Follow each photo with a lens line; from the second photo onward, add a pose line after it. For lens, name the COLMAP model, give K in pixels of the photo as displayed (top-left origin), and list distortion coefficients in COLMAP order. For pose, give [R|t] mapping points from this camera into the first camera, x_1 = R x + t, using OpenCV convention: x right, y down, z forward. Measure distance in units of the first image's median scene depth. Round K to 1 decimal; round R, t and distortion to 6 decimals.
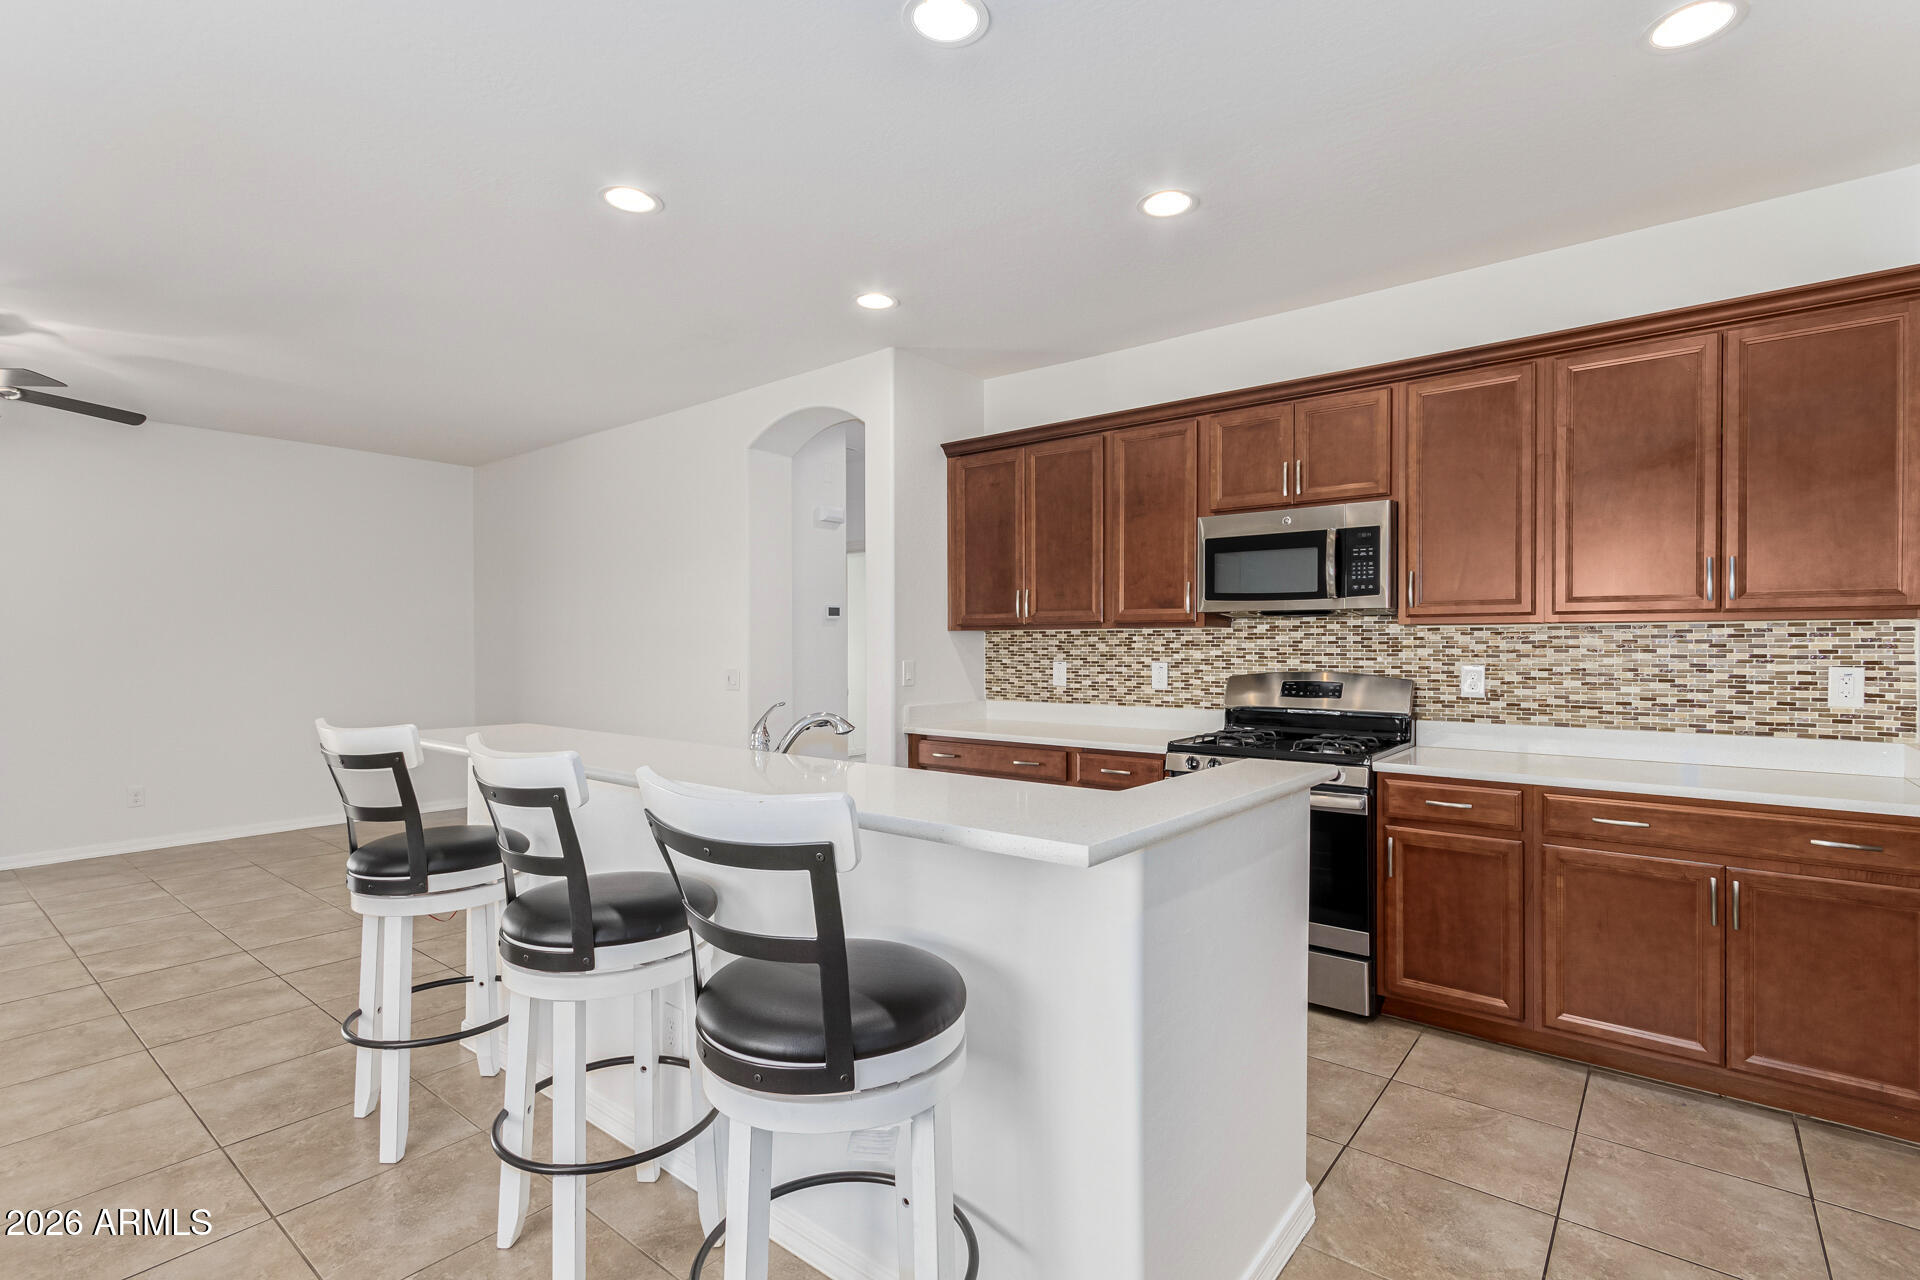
lens RADIAL K [[890.1, 0, 971.0], [0, 890.1, 659.3], [0, 0, 1]] dist [0.000168, 0.003508]
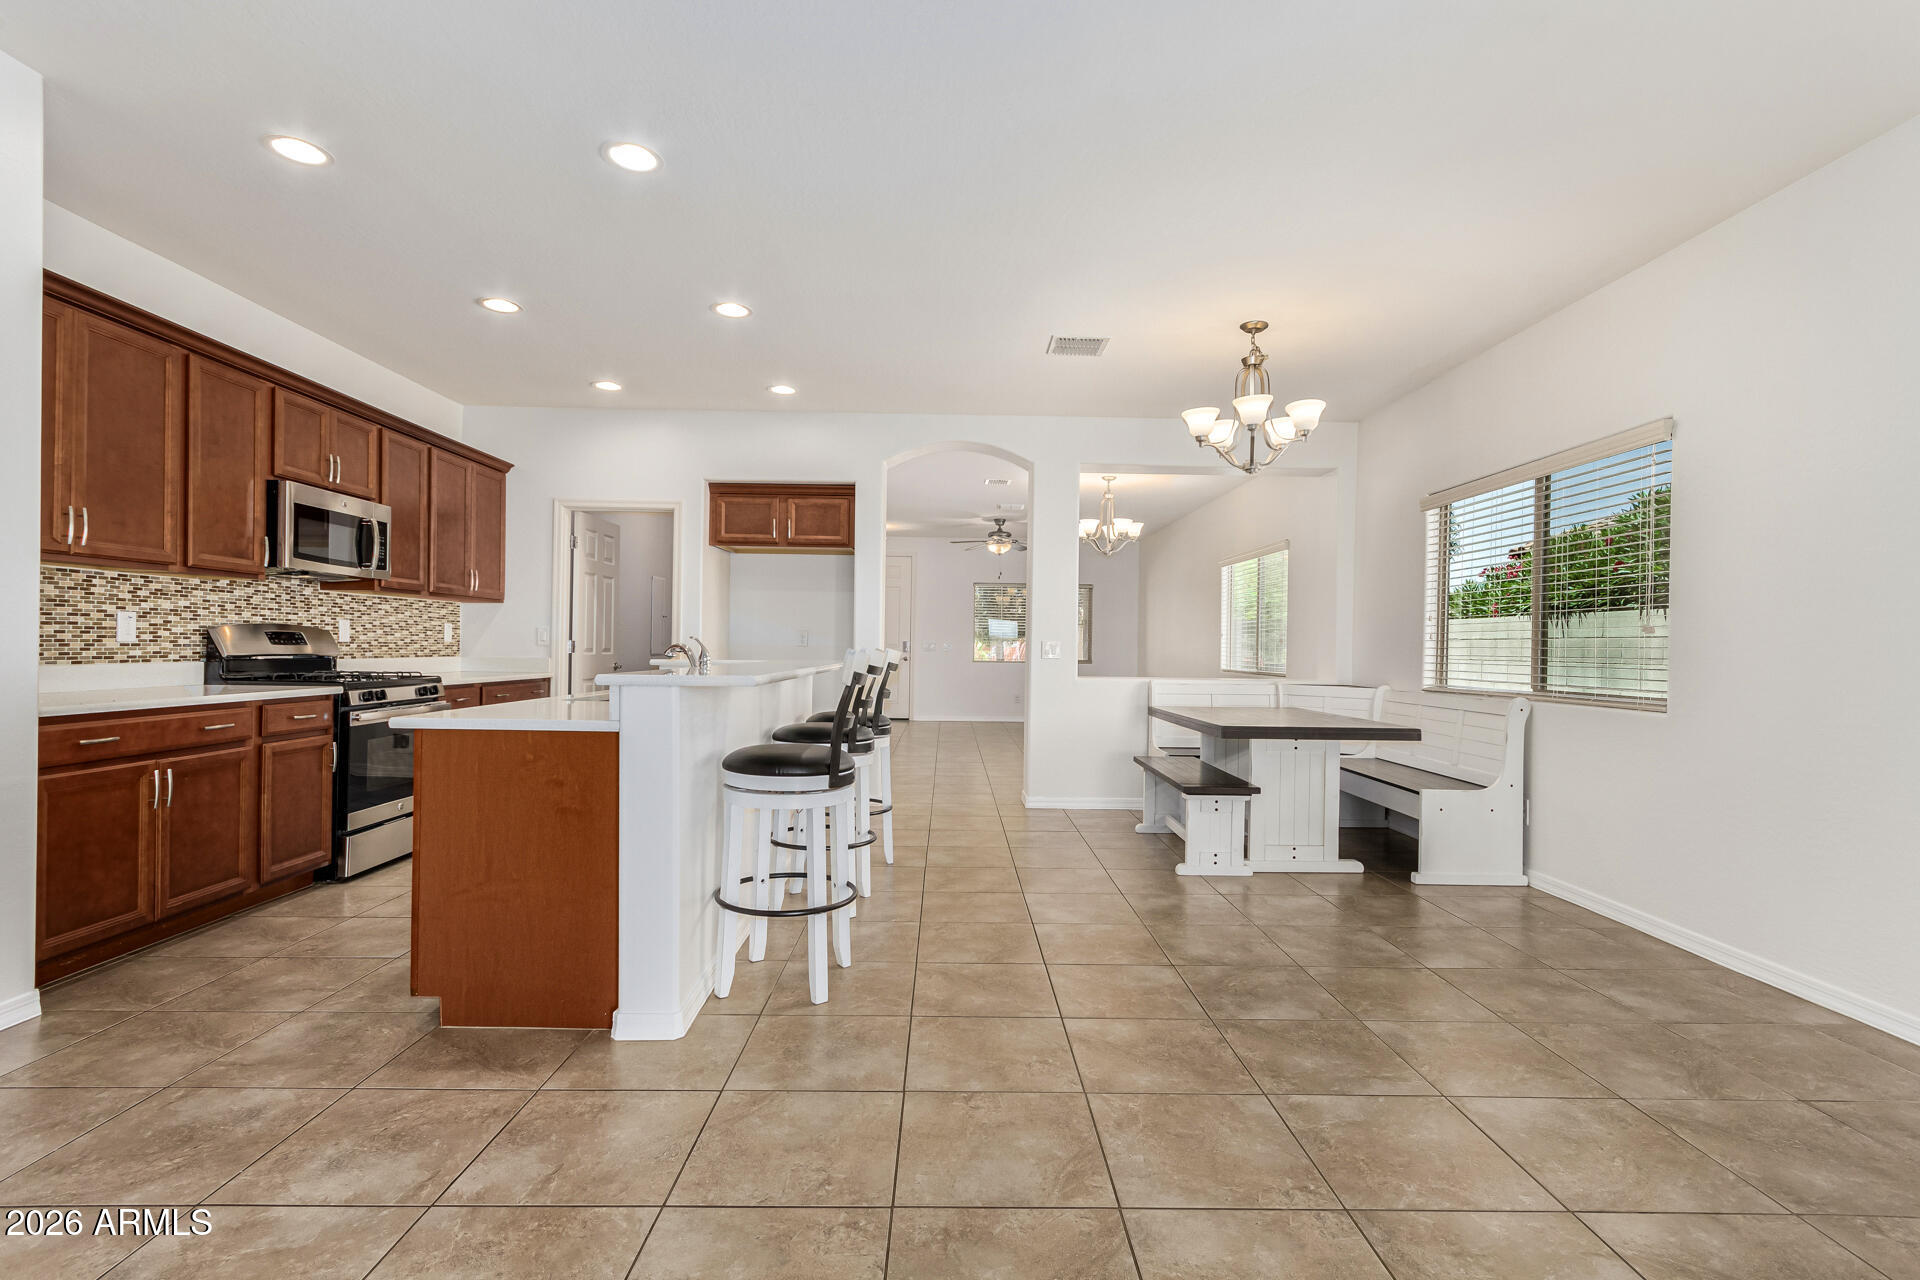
lens RADIAL K [[890.1, 0, 962.9], [0, 890.1, 648.0], [0, 0, 1]] dist [0.000168, 0.003508]
pose [[-0.635210, -0.006076, 0.772316, -1.064918], [0.005141, 0.999914, 0.012095, 0.035676], [-0.772323, 0.011653, -0.635124, 1.008566]]
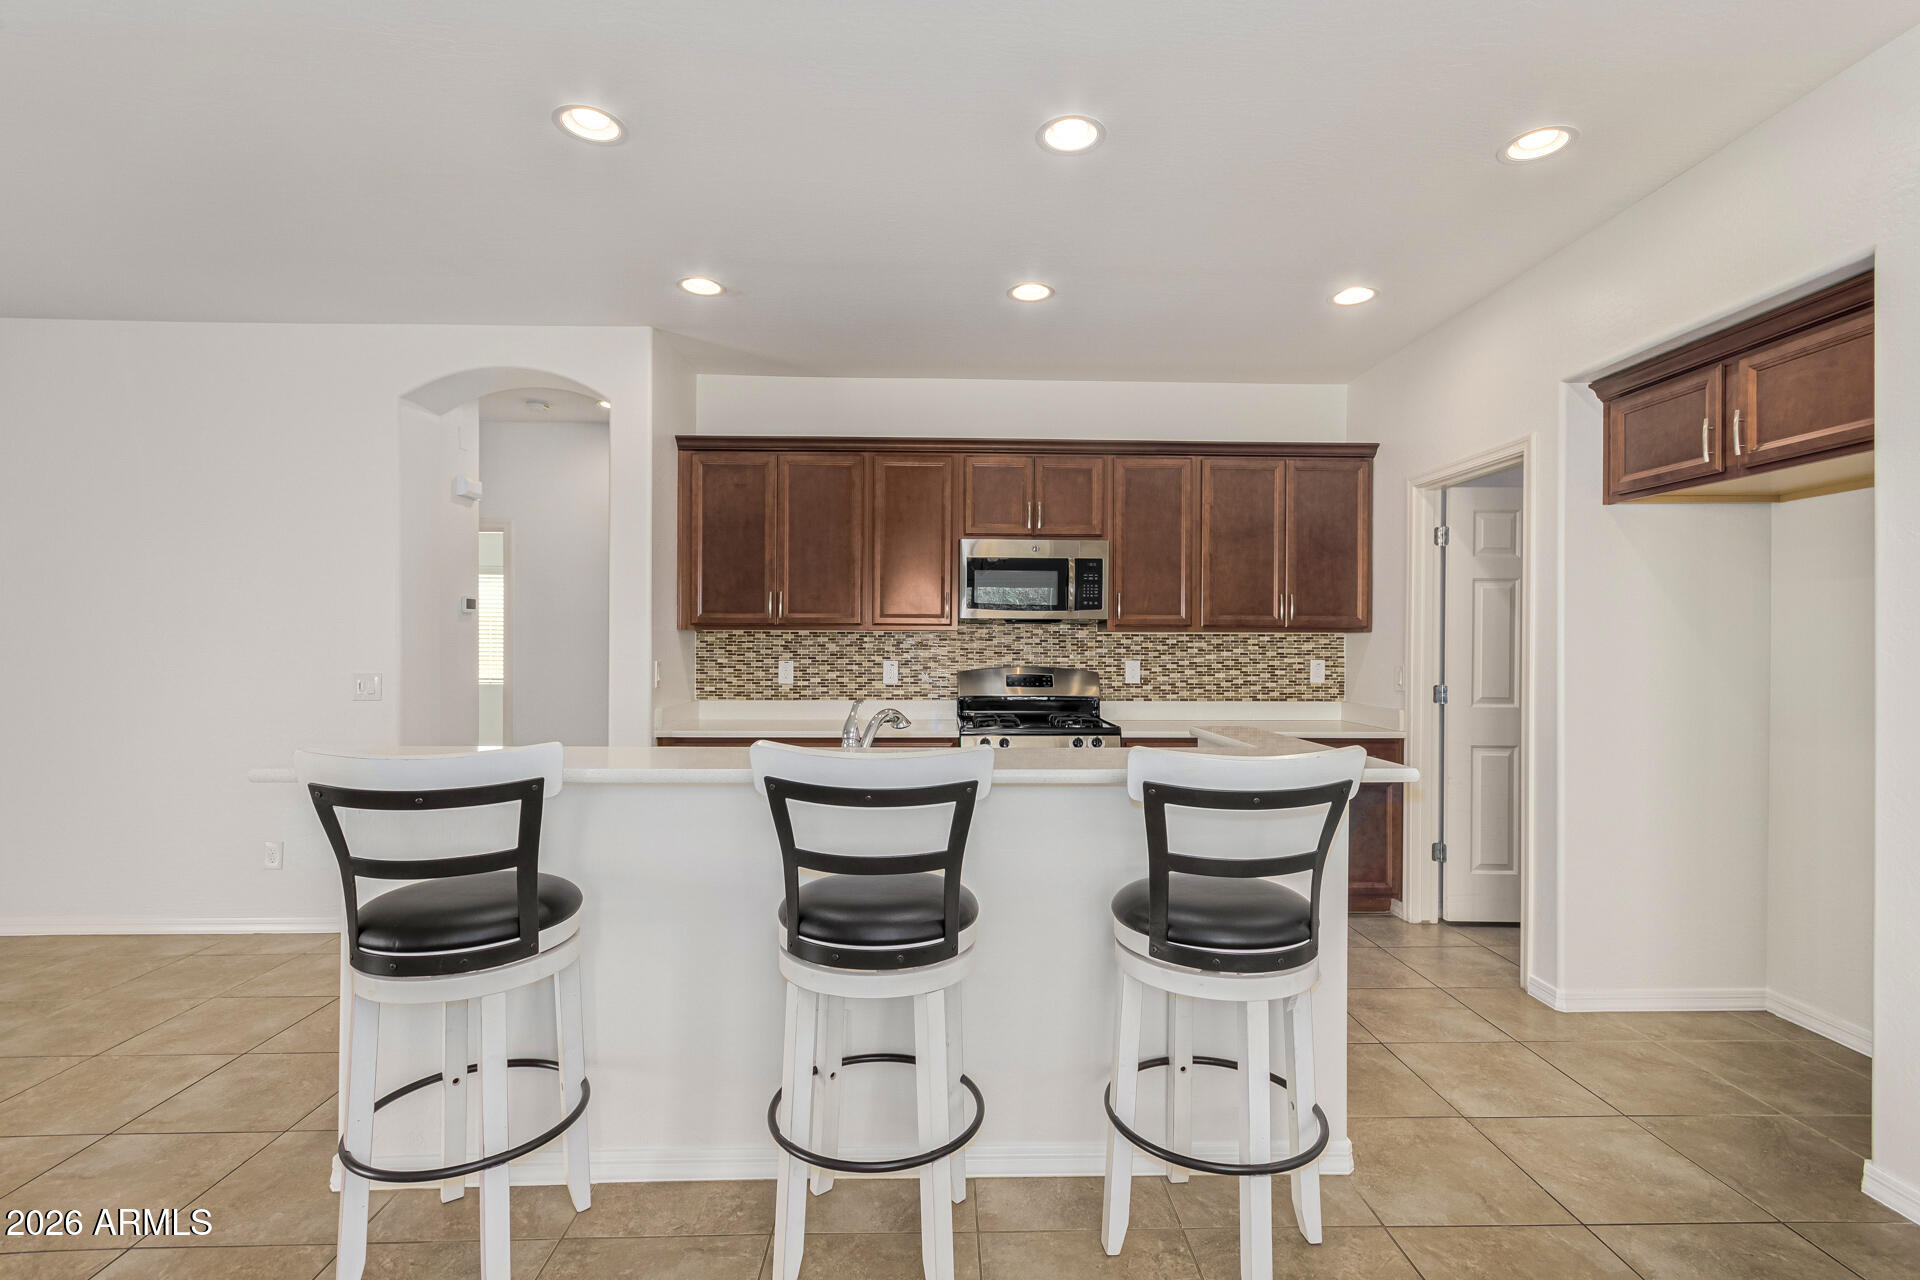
lens RADIAL K [[890.1, 0, 962.0], [0, 890.1, 647.7], [0, 0, 1]] dist [0.000168, 0.003508]
pose [[0.759761, 0.006609, 0.650168, -0.498749], [0.006218, 0.999829, -0.017429, 0.007965], [-0.650172, 0.017285, 0.759590, 0.086228]]
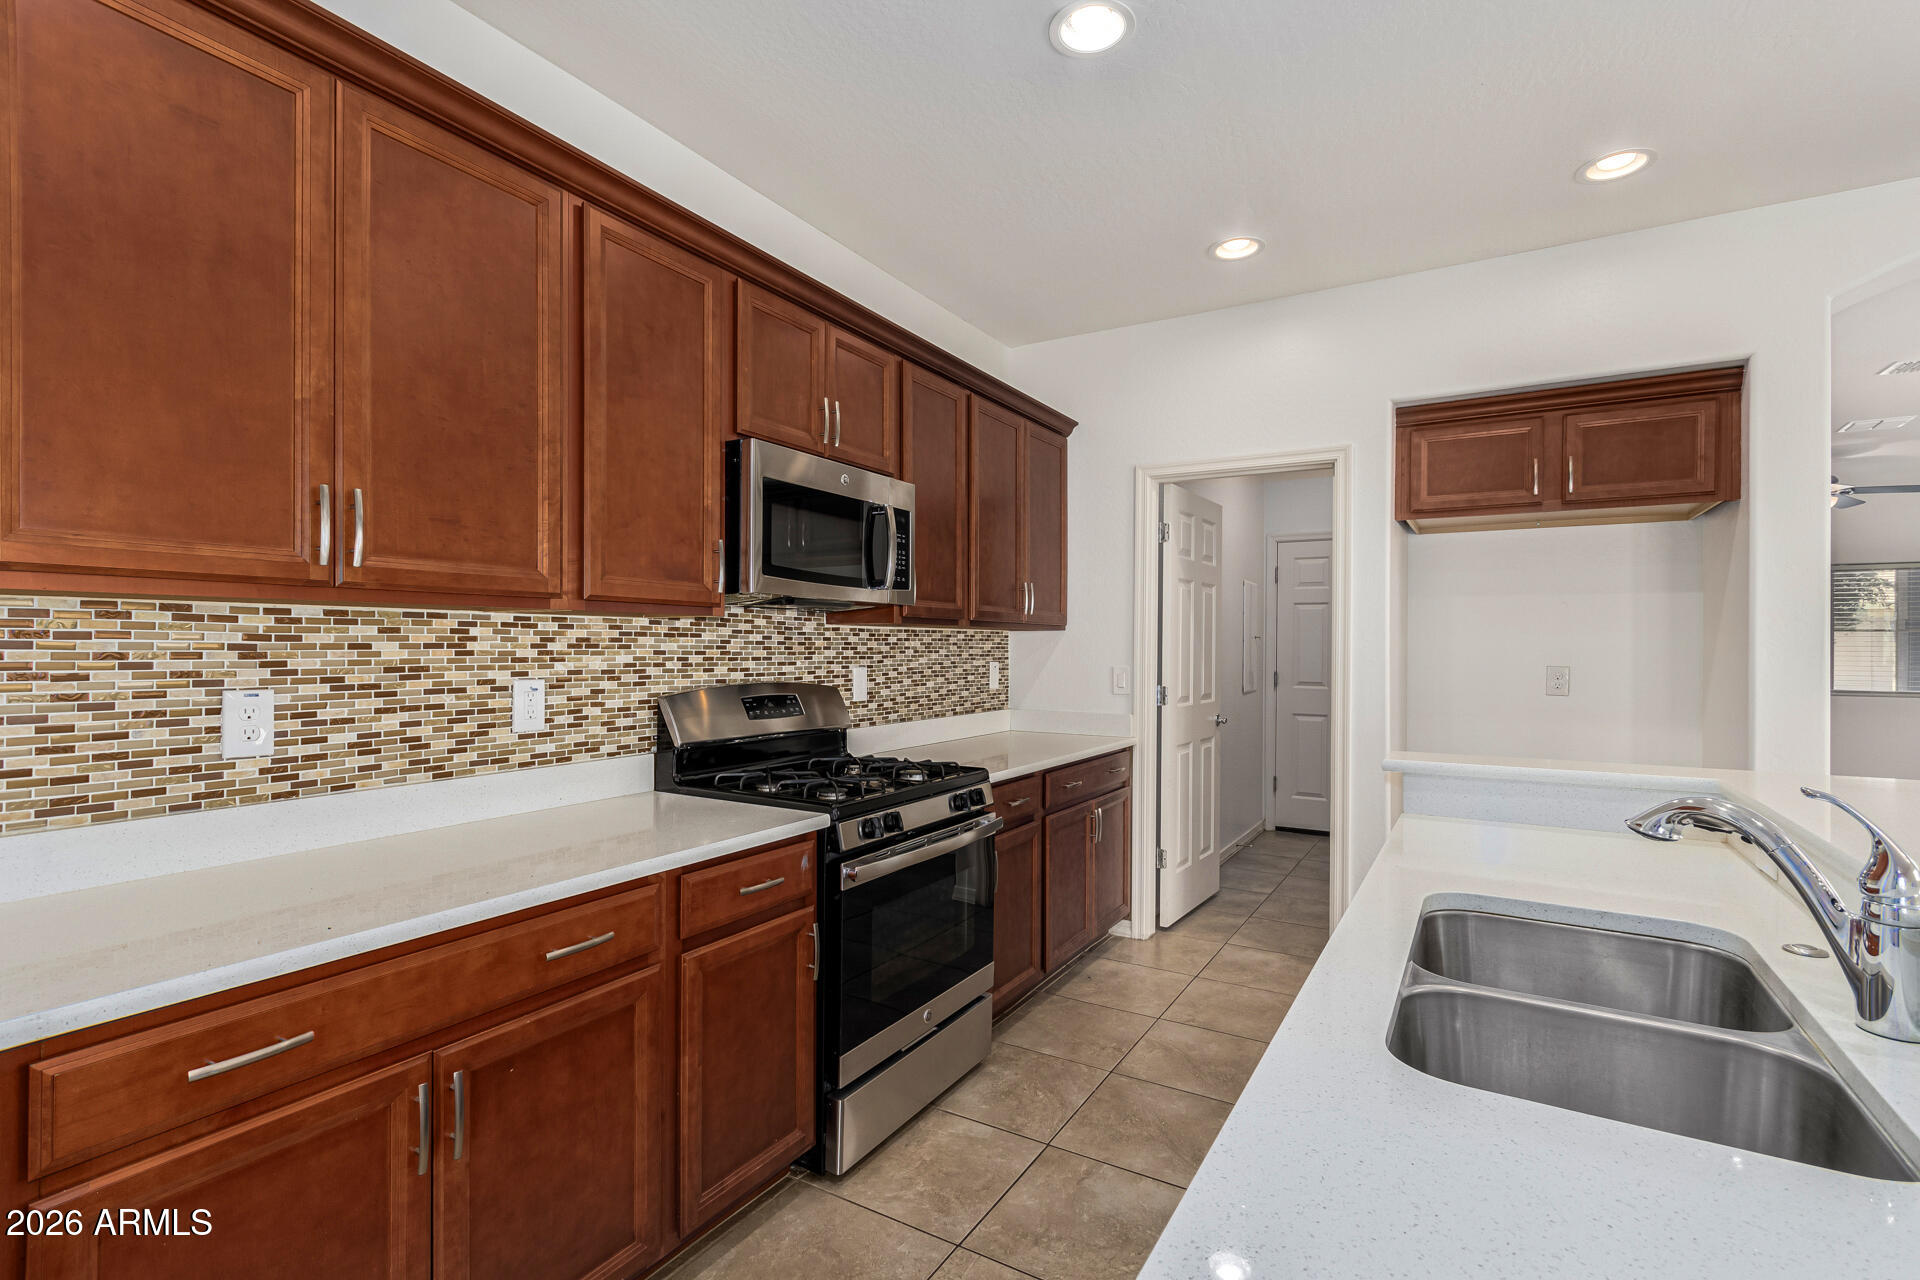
lens RADIAL K [[890.1, 0, 963.9], [0, 890.1, 648.7], [0, 0, 1]] dist [0.000168, 0.003508]
pose [[-0.138866, 0.000445, 0.990311, -0.355721], [0.016960, 0.999854, 0.001929, -0.012047], [-0.990166, 0.017064, -0.138854, 0.900172]]
